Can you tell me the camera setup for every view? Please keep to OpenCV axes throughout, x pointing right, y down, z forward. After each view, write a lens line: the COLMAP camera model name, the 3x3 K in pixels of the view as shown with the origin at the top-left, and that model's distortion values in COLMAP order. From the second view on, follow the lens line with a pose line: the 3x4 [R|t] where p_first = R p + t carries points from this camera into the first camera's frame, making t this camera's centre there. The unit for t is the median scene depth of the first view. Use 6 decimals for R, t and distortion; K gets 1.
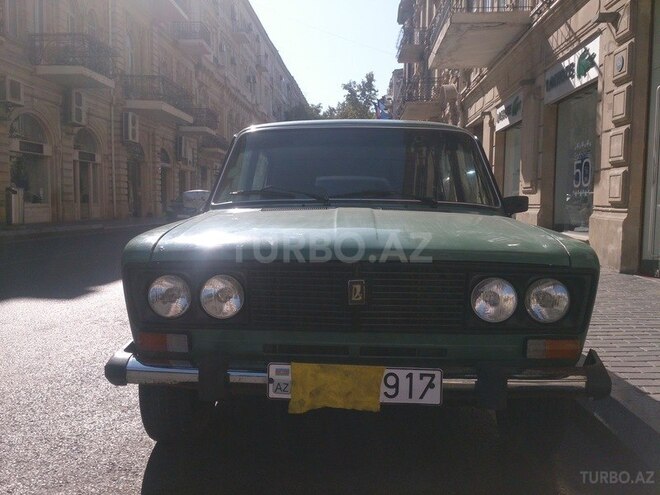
lens RADIAL K [[607.2, 0, 328.0], [0, 607.2, 250.4], [0, 0, 1]] dist [-0.031264, 0.000000]
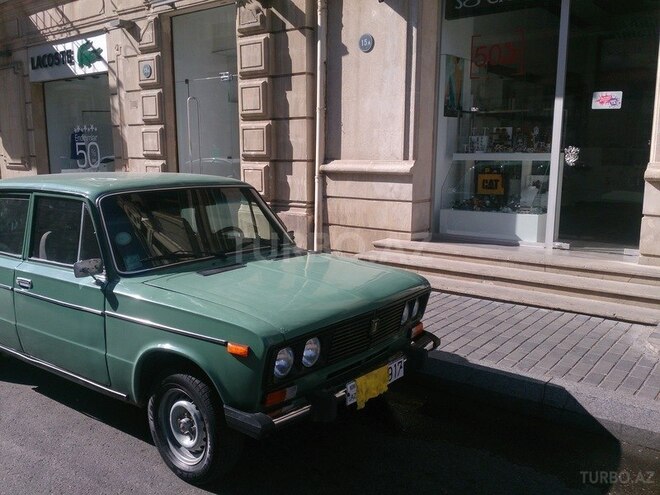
lens RADIAL K [[607.2, 0, 327.4], [0, 607.2, 246.3], [0, 0, 1]] dist [-0.031264, 0.000000]
pose [[0.546218, -0.133402, 0.826952, -0.286452], [0.058791, 0.990908, 0.121018, -0.075573], [-0.835577, -0.017484, 0.549095, 0.037495]]
